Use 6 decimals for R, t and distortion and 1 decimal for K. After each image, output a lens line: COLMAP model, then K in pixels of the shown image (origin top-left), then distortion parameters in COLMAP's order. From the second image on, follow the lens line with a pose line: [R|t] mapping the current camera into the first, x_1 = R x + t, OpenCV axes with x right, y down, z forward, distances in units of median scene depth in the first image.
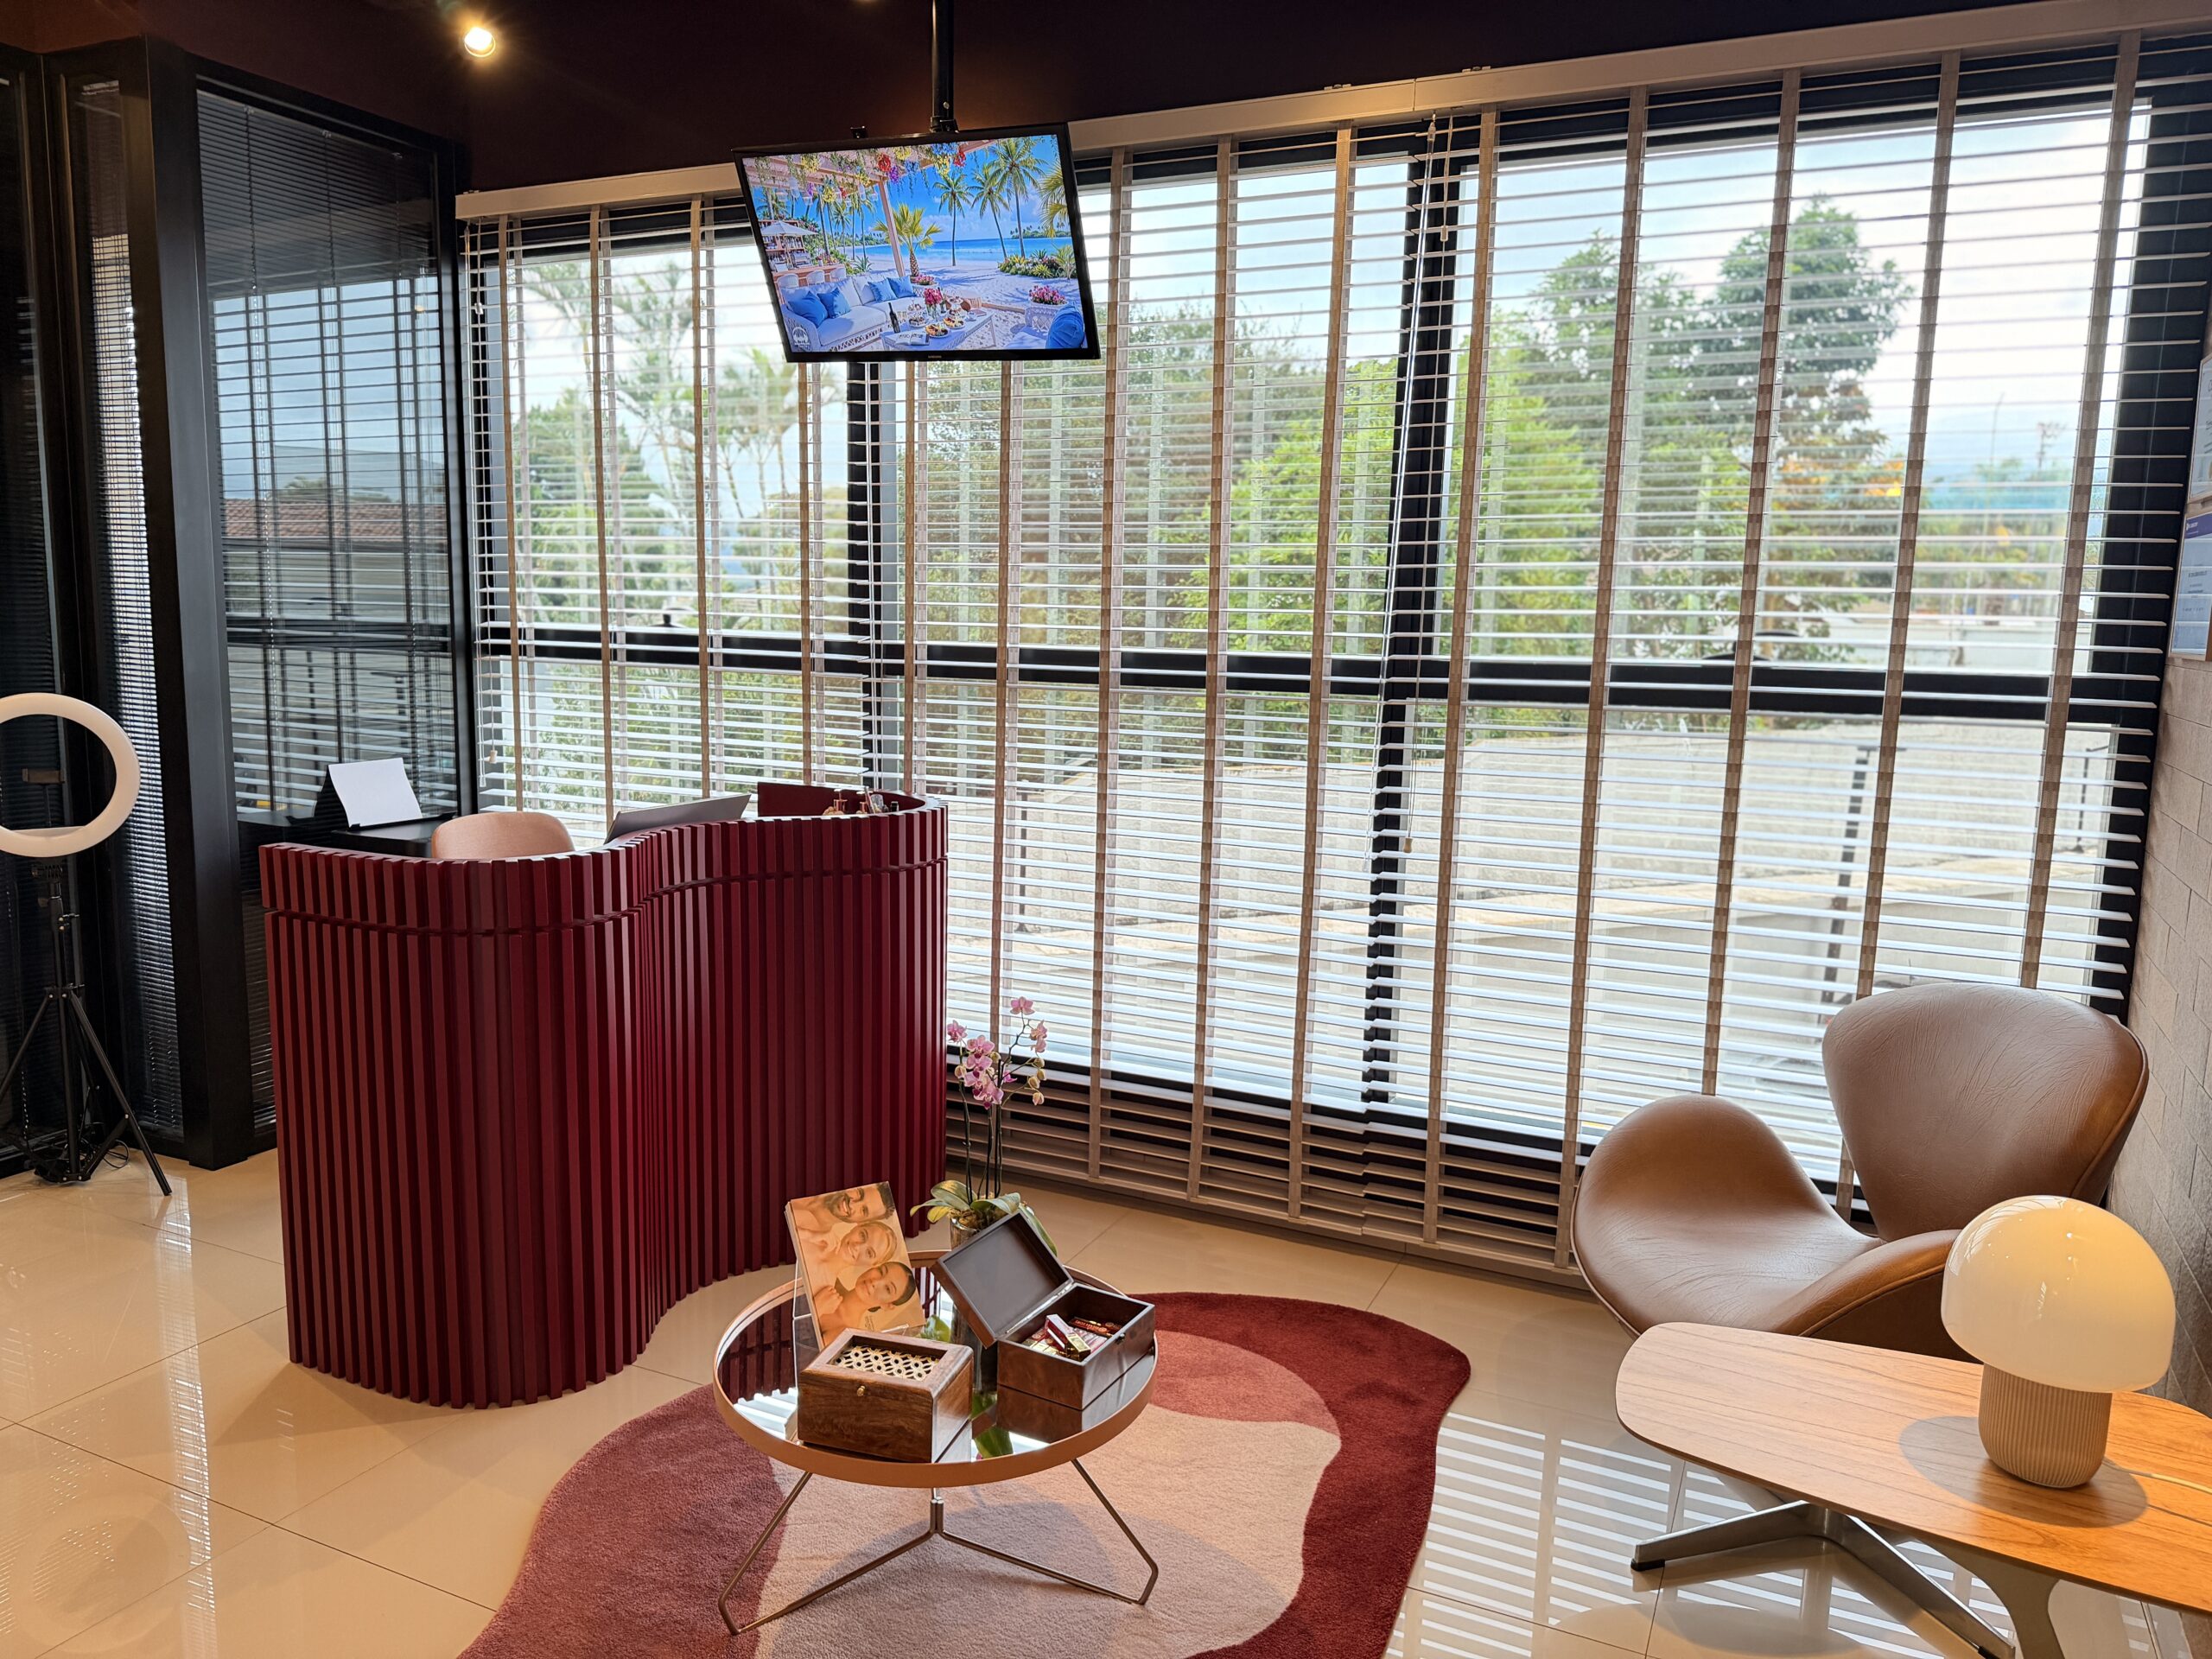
lens RADIAL K [[1545.2, 0, 1109.4], [0, 1545.2, 837.2], [0, 0, 1]] dist [0.145681, -0.242626]
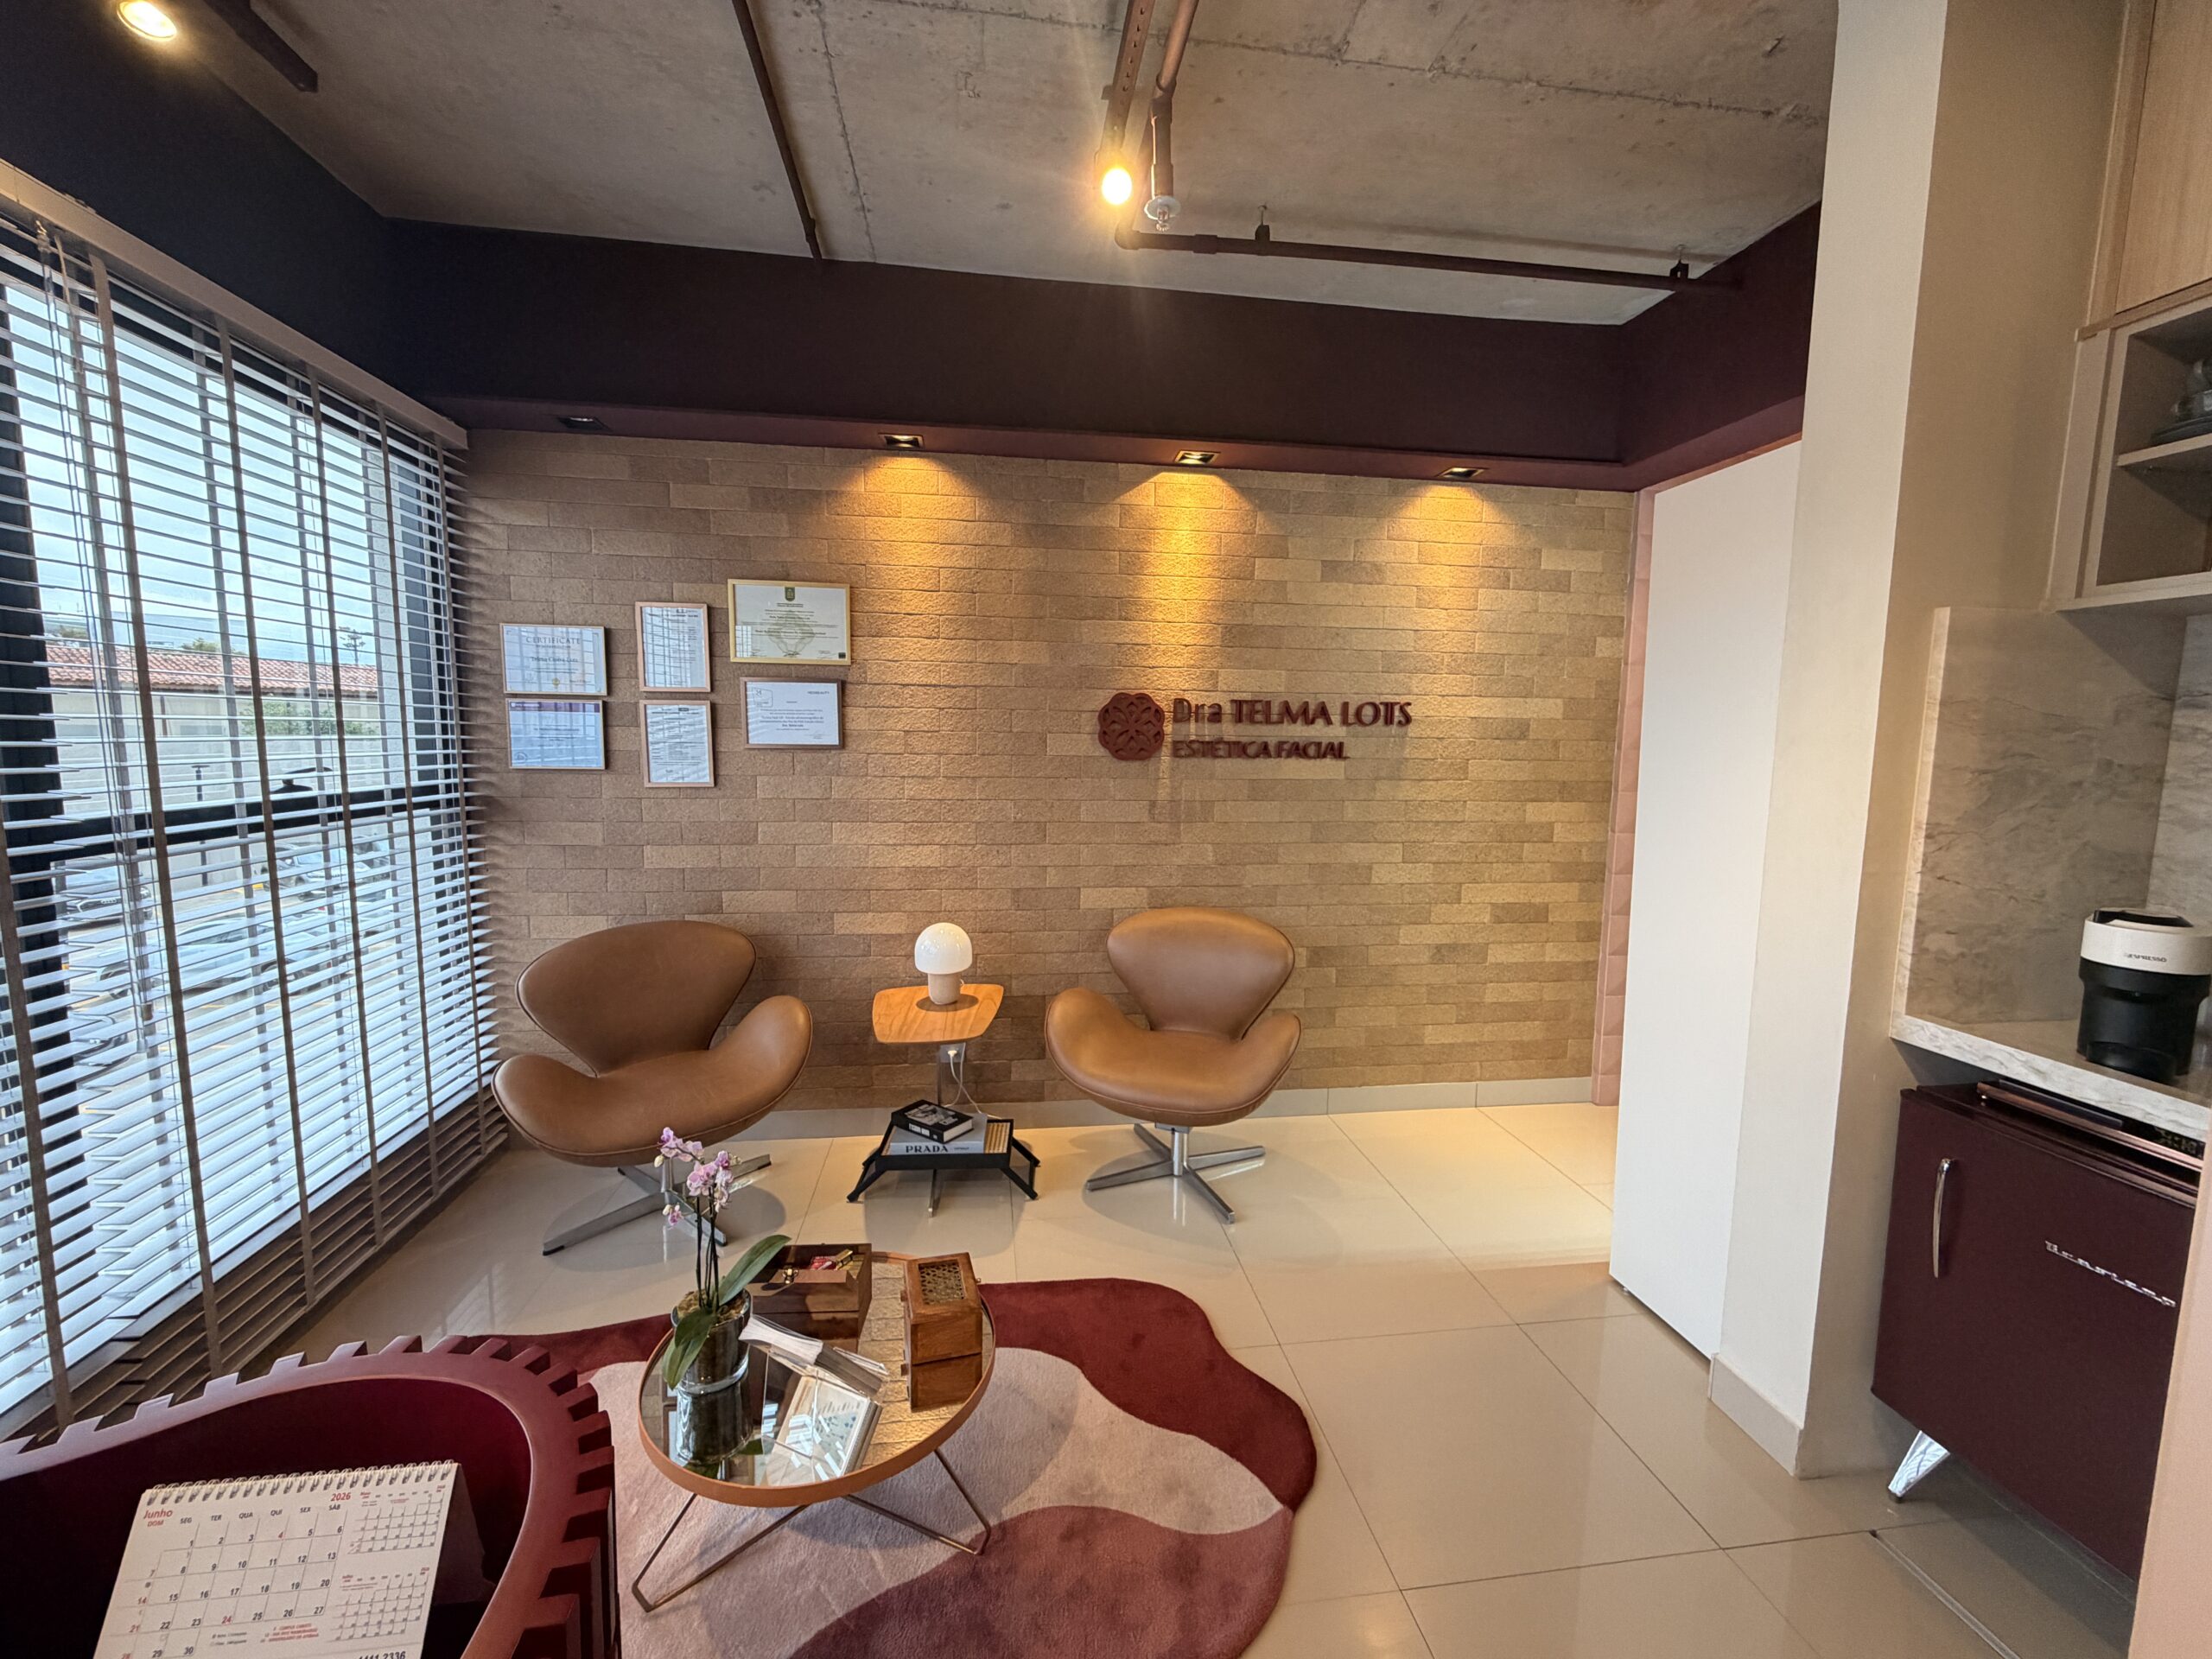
lens RADIAL K [[897.6, 0, 1100.6], [0, 897.6, 833.6], [0, 0, 1]] dist [0.001387, 0.000052]
pose [[-0.541579, -0.122489, 0.831678, -0.545949], [0.092468, 0.974645, 0.203759, -0.153529], [-0.835549, 0.187255, -0.516521, 0.747394]]
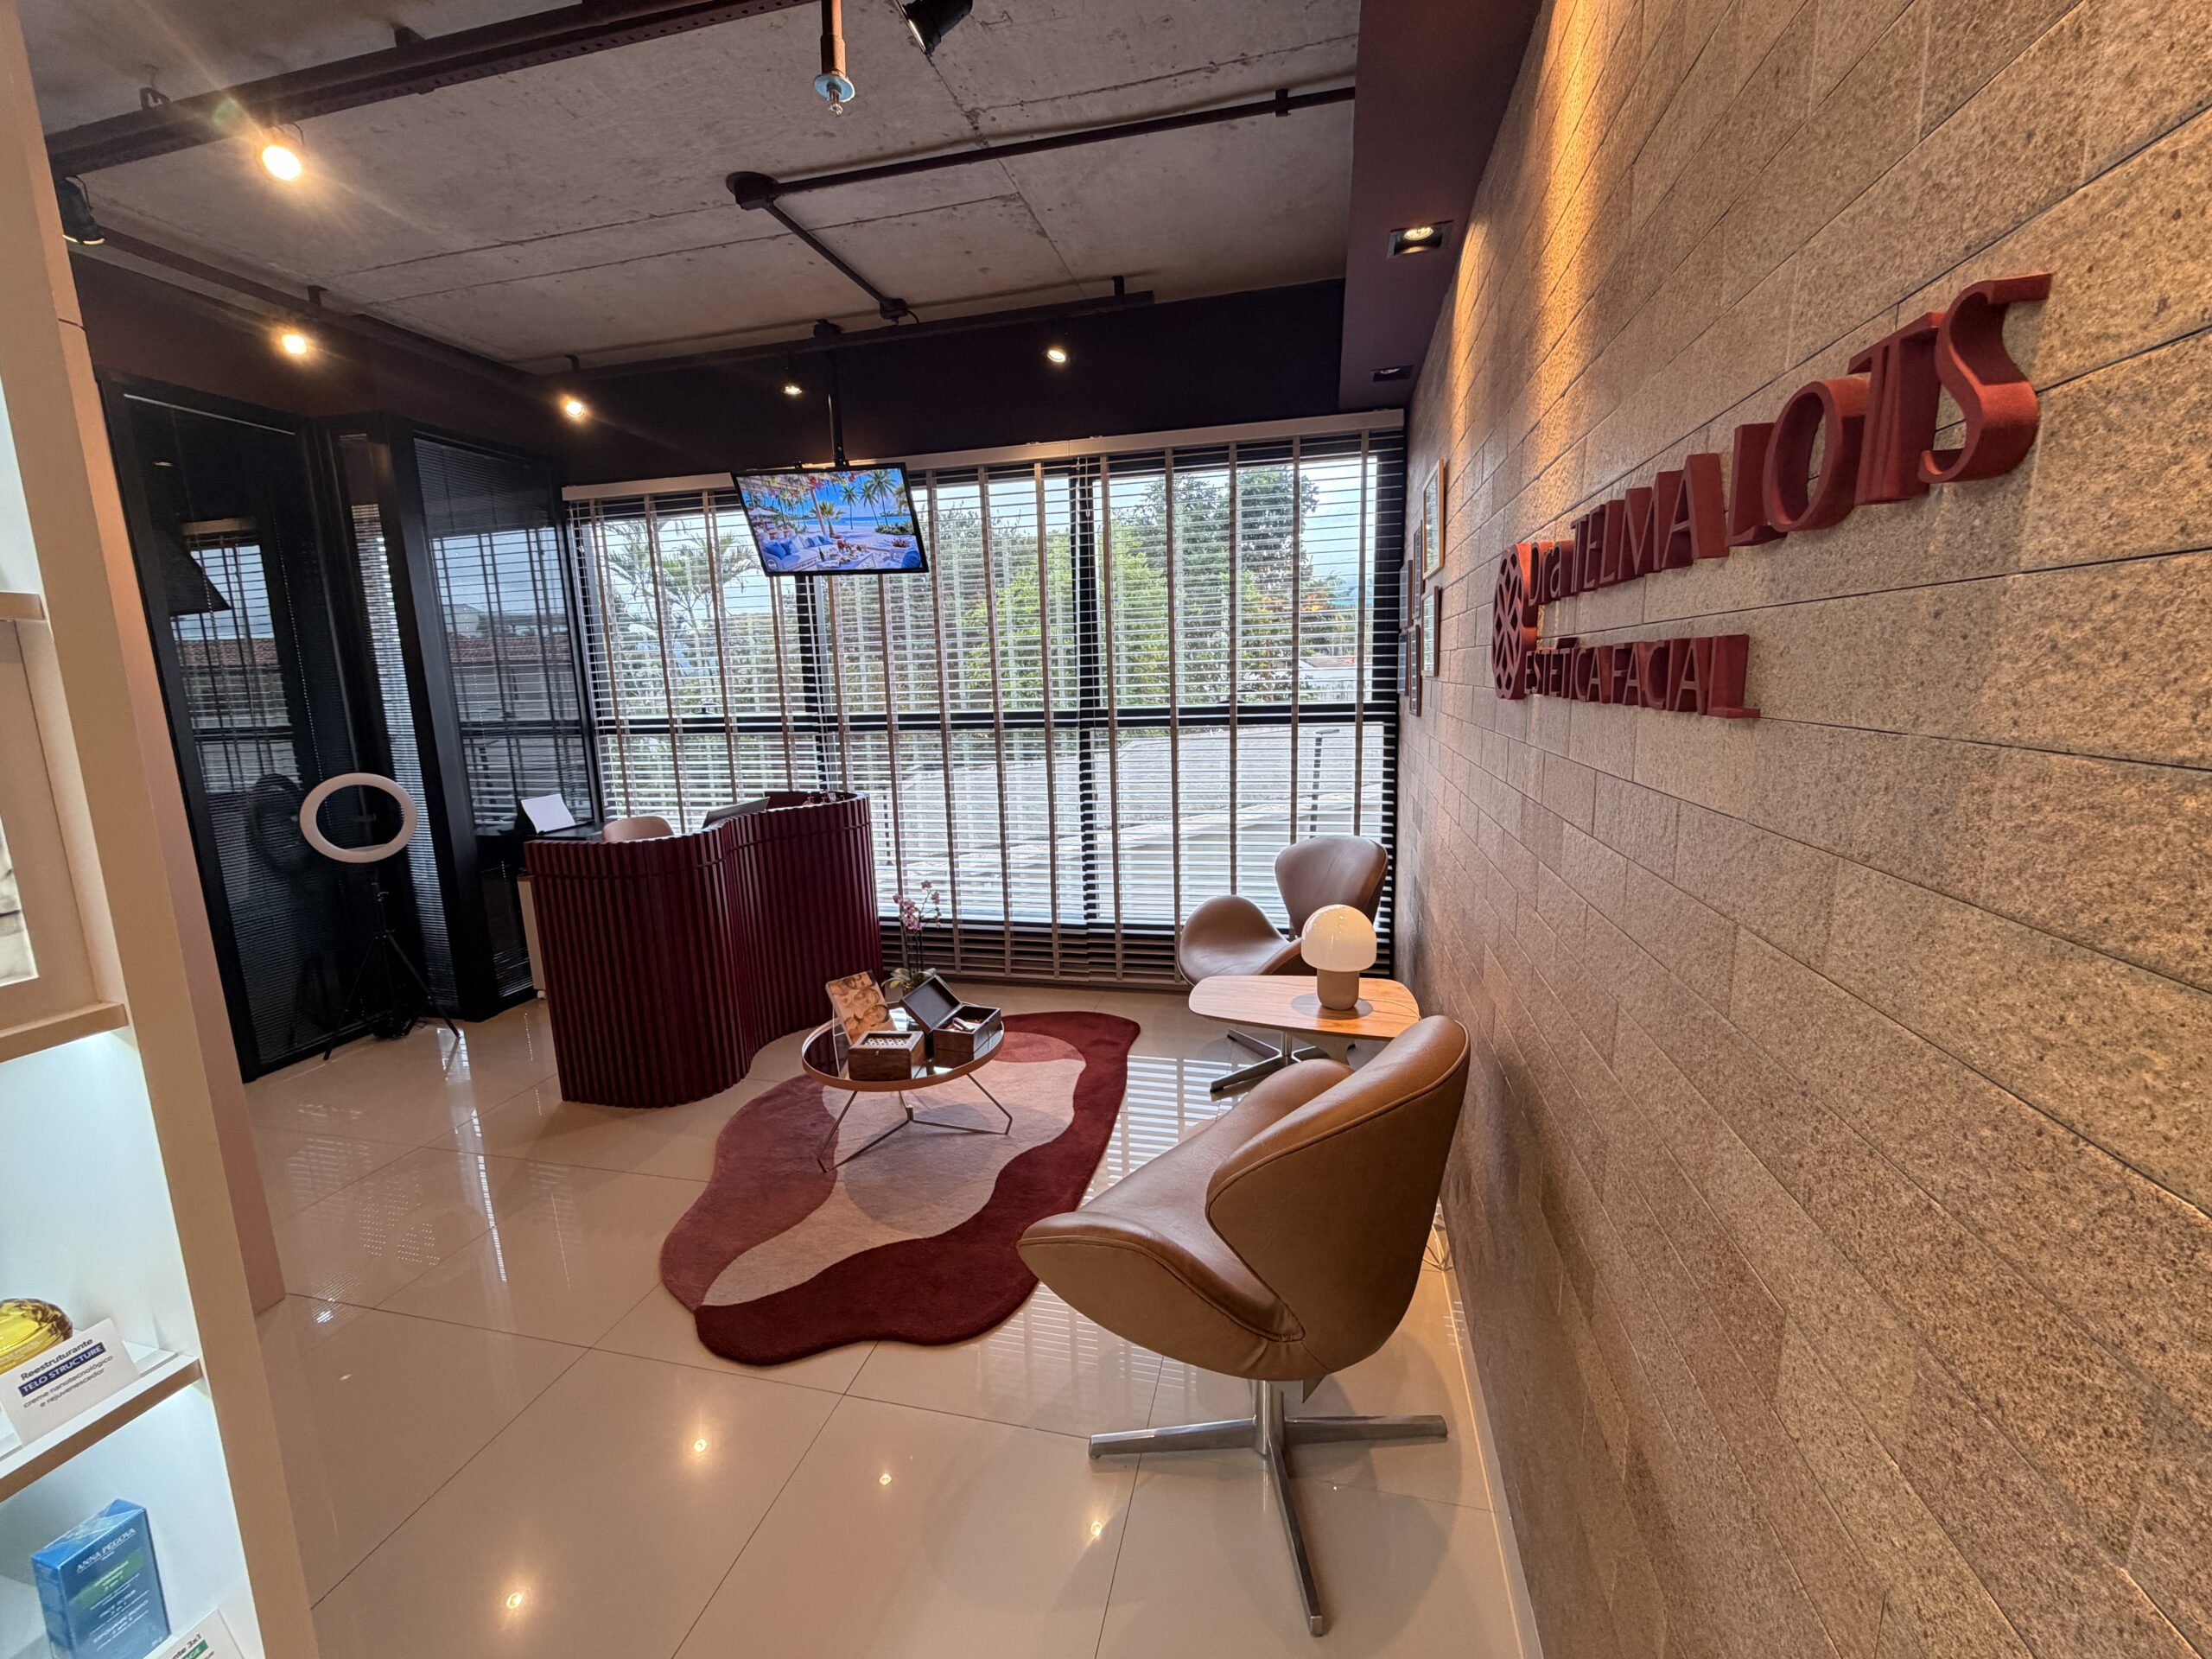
lens RADIAL K [[897.6, 0, 1100.6], [0, 897.6, 833.6], [0, 0, 1]] dist [0.001387, 0.000052]
pose [[0.978872, -0.086553, 0.185252, -0.033049], [0.079990, 0.995884, 0.042631, 0.003131], [-0.188179, -0.026912, 0.981766, -0.204368]]
